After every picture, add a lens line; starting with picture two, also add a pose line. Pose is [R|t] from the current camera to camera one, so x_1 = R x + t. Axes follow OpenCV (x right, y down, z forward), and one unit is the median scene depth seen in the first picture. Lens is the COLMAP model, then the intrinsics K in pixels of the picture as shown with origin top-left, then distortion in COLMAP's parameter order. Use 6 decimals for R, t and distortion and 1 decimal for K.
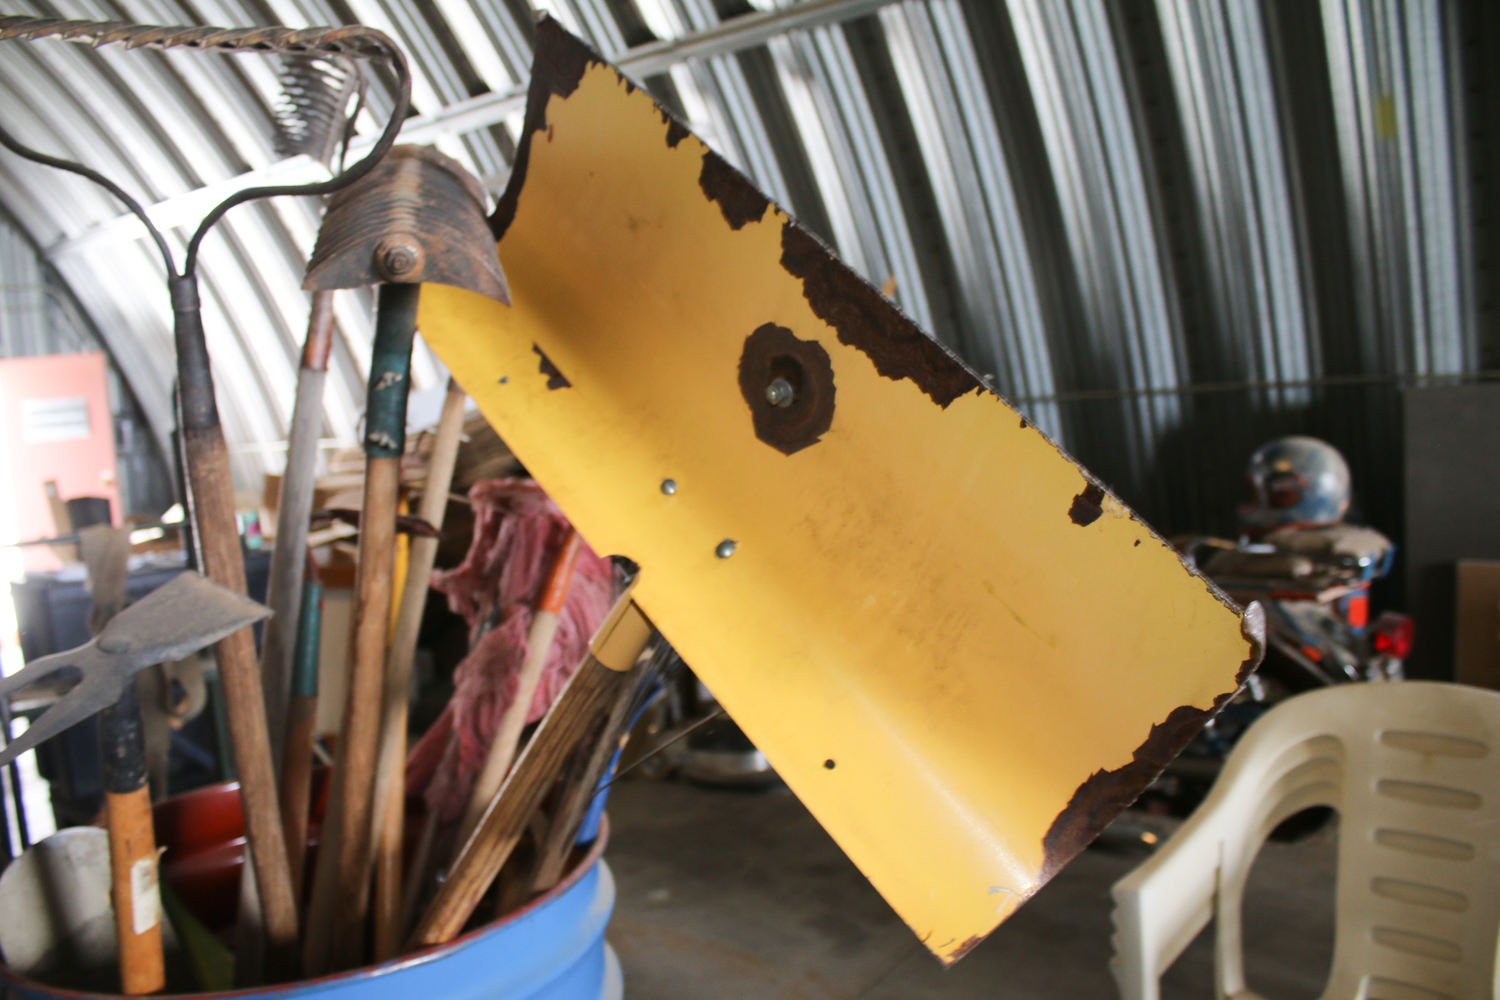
lens RADIAL K [[1313.0, 0, 741.4], [0, 1313.0, 492.7], [0, 0, 1]] dist [-0.091130, 0.020083]
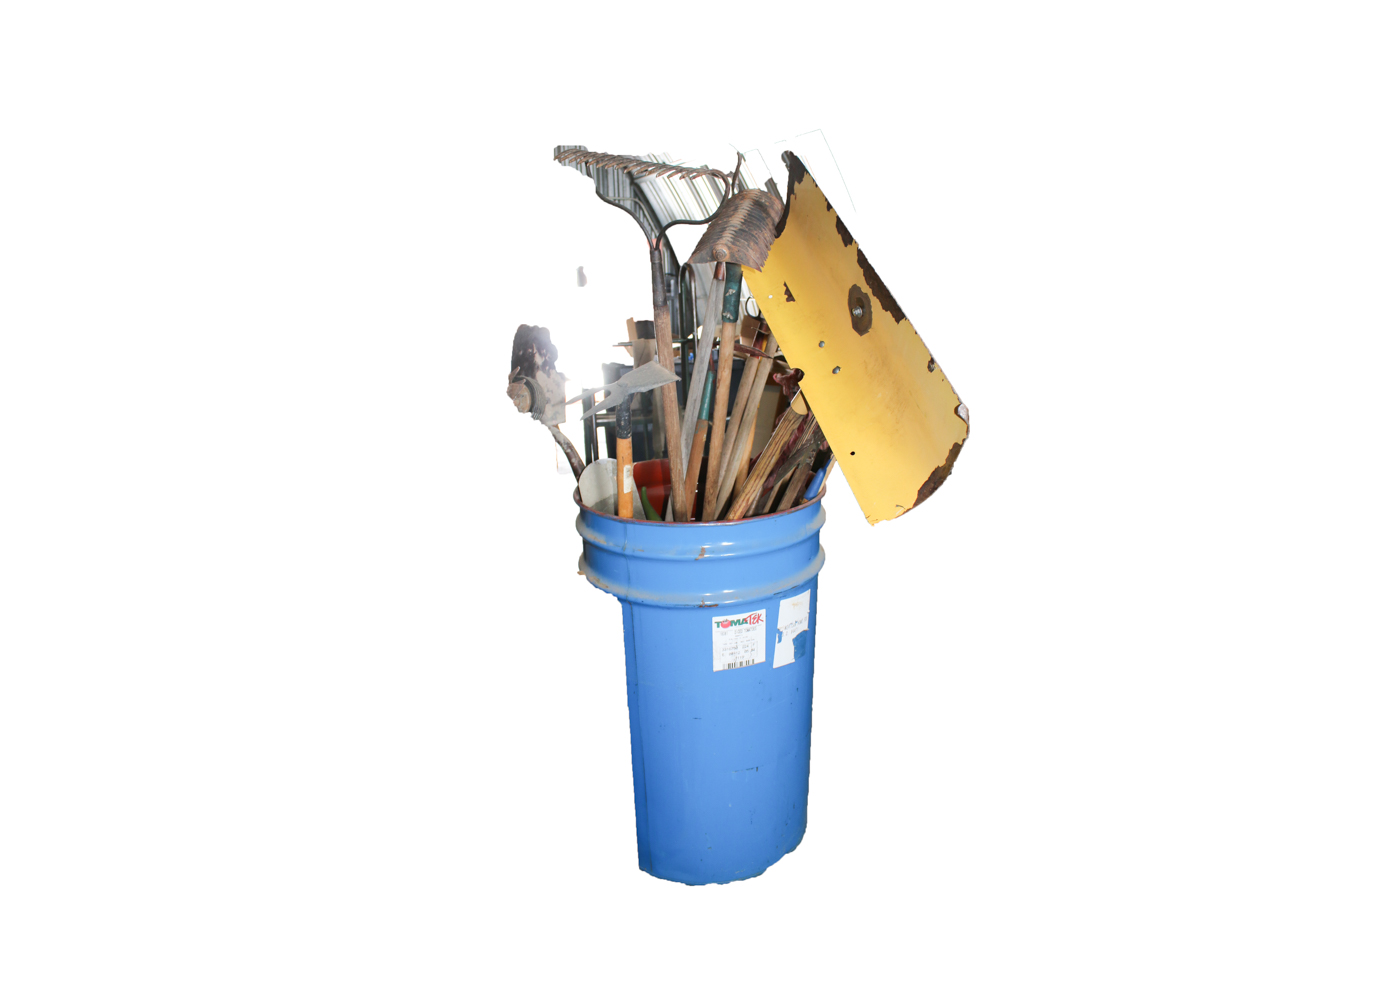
lens RADIAL K [[1152.2, 0, 701.5], [0, 1152.2, 504.1], [0, 0, 1]] dist [0.007002, 0.000653]
pose [[0.894620, 0.145306, -0.422541, 0.744401], [-0.080680, 0.982634, 0.167096, -0.056042], [0.439483, -0.115397, 0.890808, -1.161393]]
